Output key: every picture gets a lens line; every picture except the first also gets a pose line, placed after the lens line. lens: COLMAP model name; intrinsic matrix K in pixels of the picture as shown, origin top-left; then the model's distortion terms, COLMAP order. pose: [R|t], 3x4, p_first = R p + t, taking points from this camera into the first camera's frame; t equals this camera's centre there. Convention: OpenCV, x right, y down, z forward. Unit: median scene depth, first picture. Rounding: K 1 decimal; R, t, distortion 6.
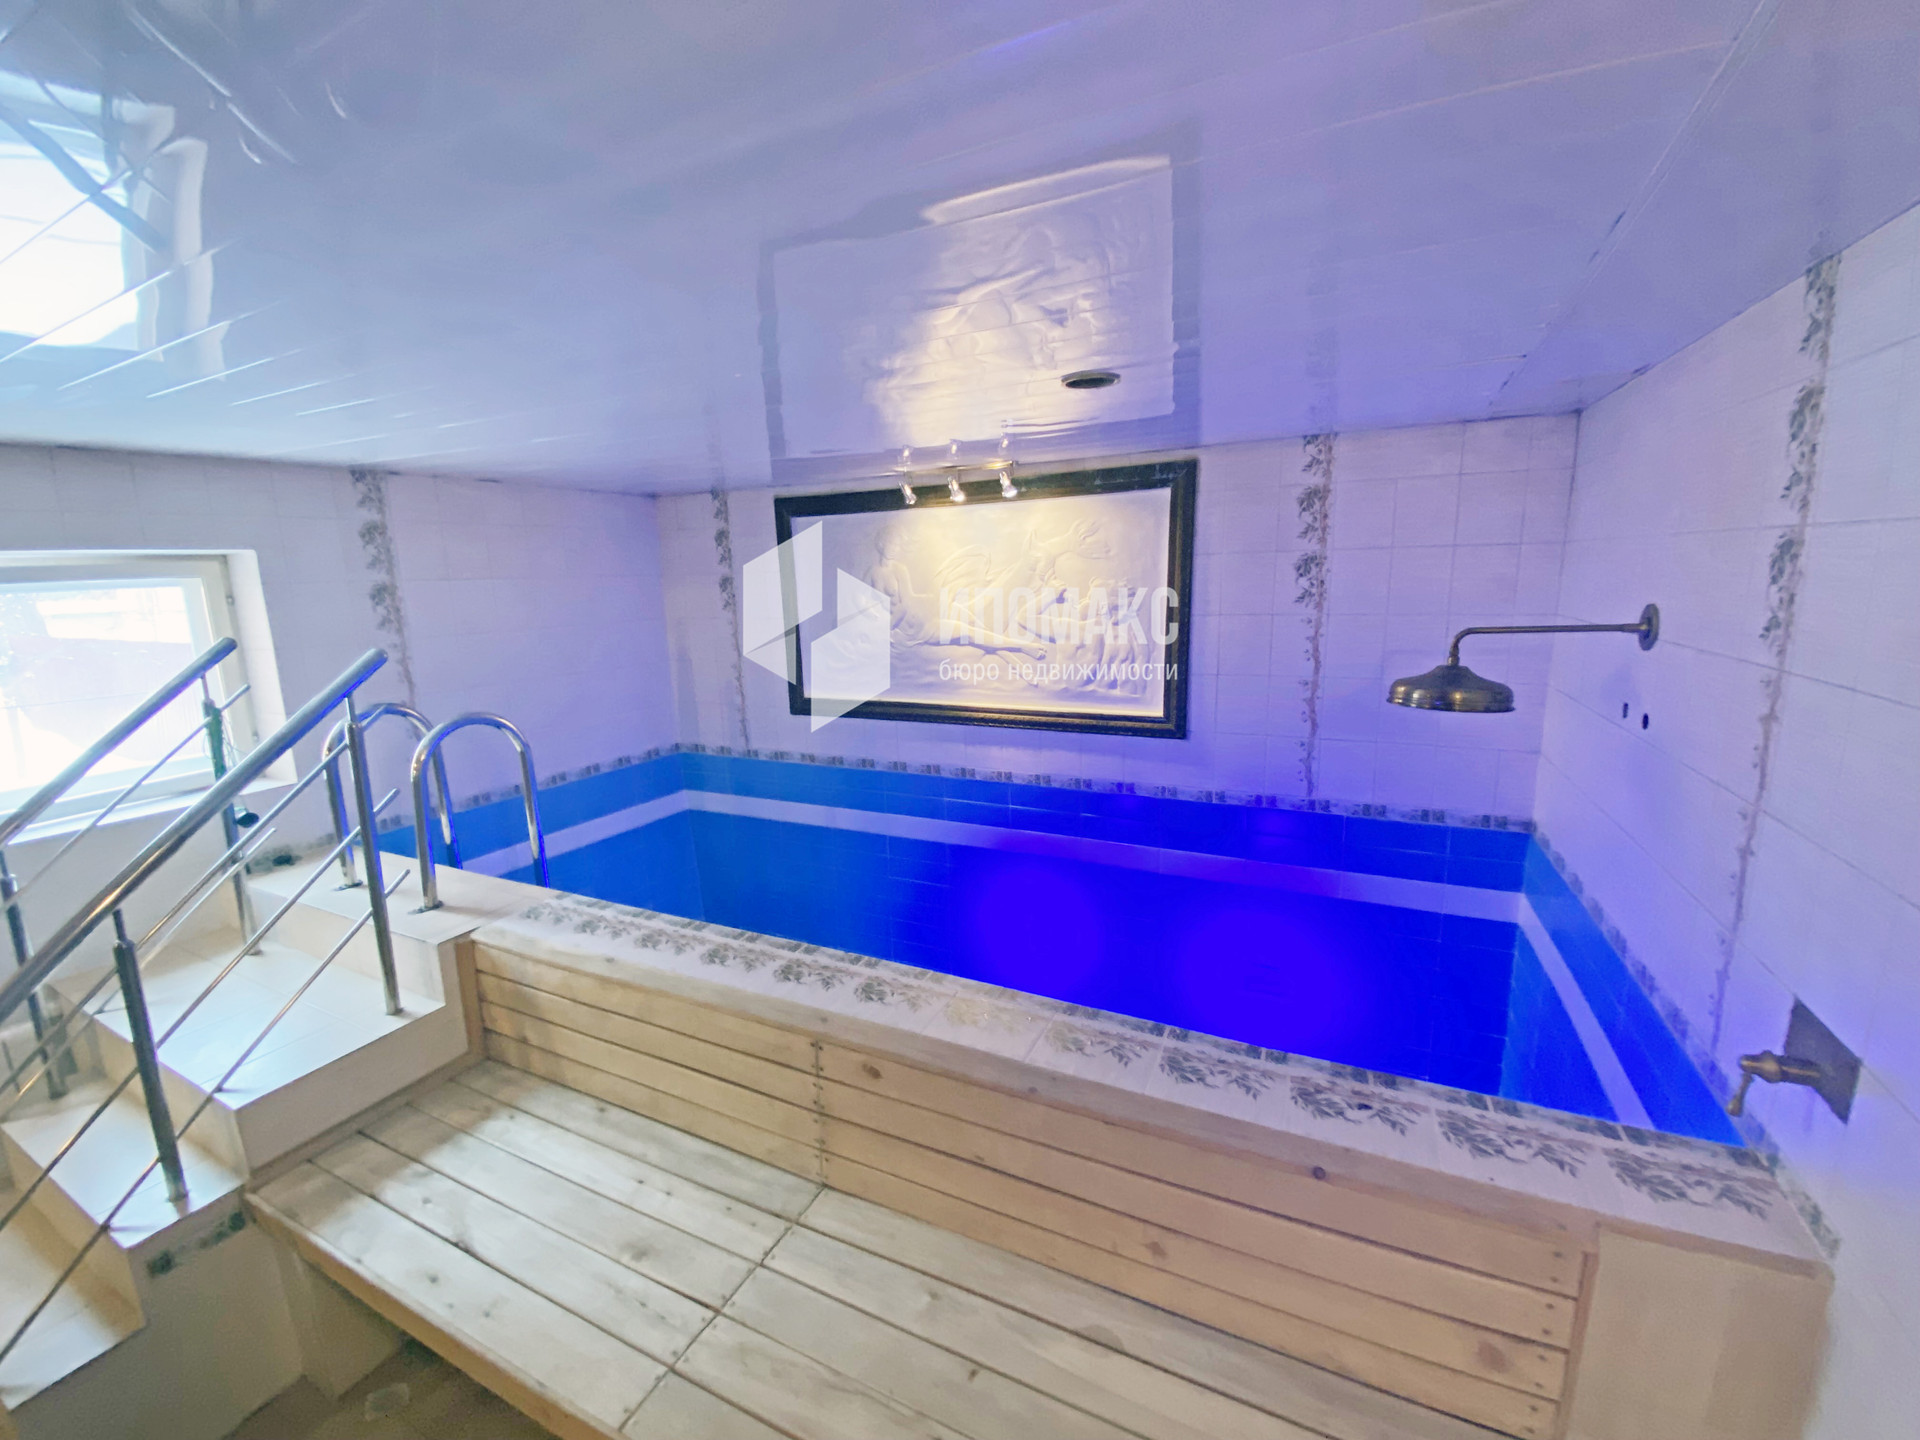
lens RADIAL K [[775.6, 0, 960.0], [0, 775.6, 720.0], [0, 0, 1]] dist [0.021223, -0.022002]
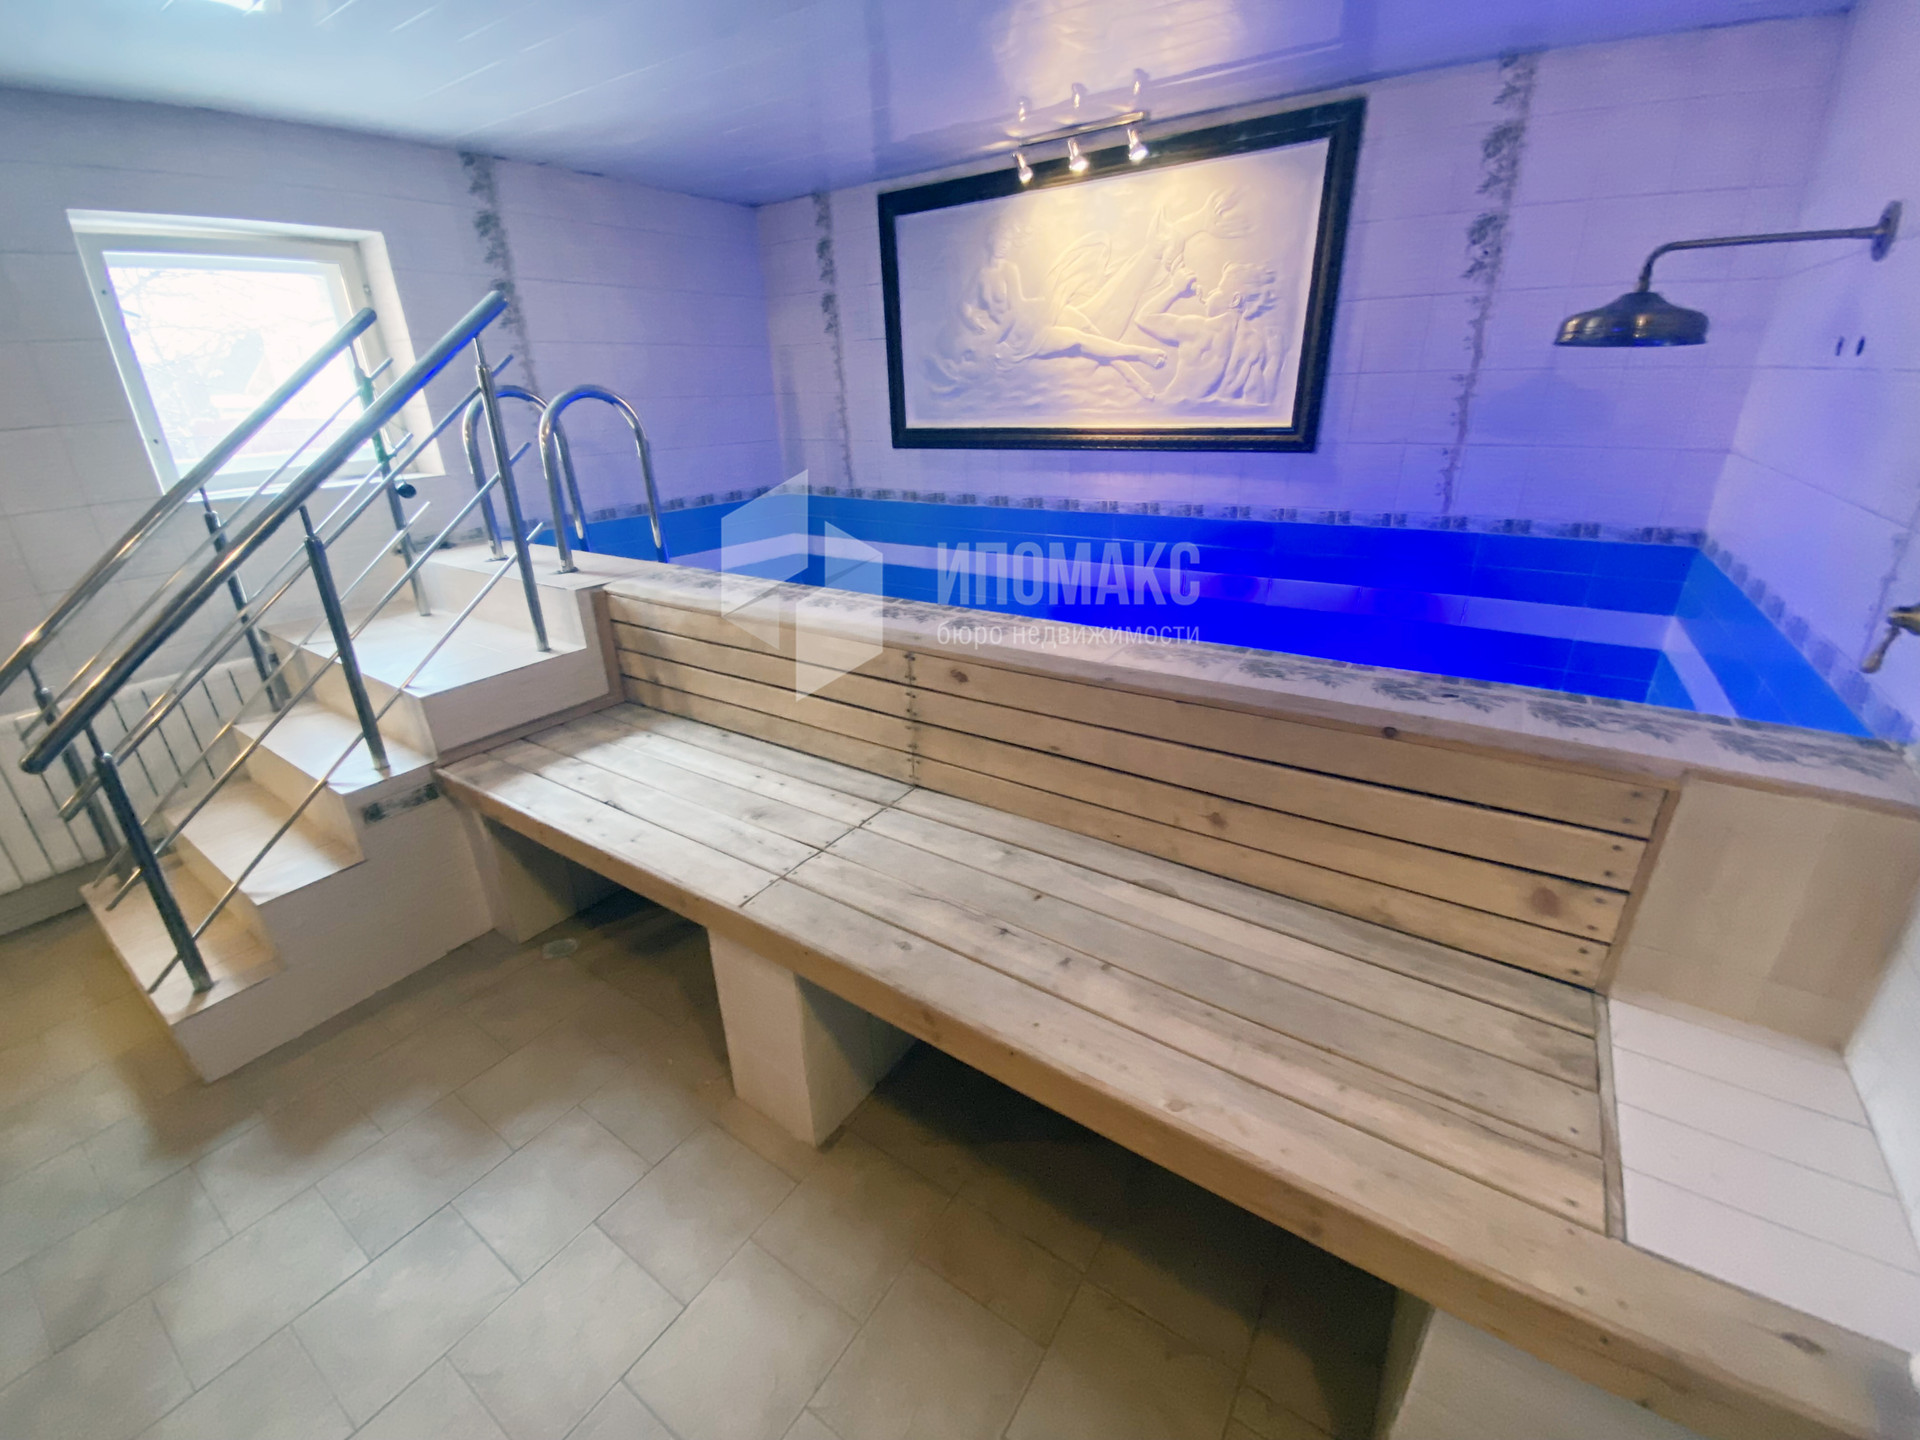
lens RADIAL K [[775.6, 0, 960.0], [0, 775.6, 720.0], [0, 0, 1]] dist [0.021223, -0.022002]
pose [[0.990106, 0.055448, -0.128901, 0.021211], [-0.025579, 0.974543, 0.222736, 0.210377], [0.137970, -0.217235, 0.966319, -0.031890]]
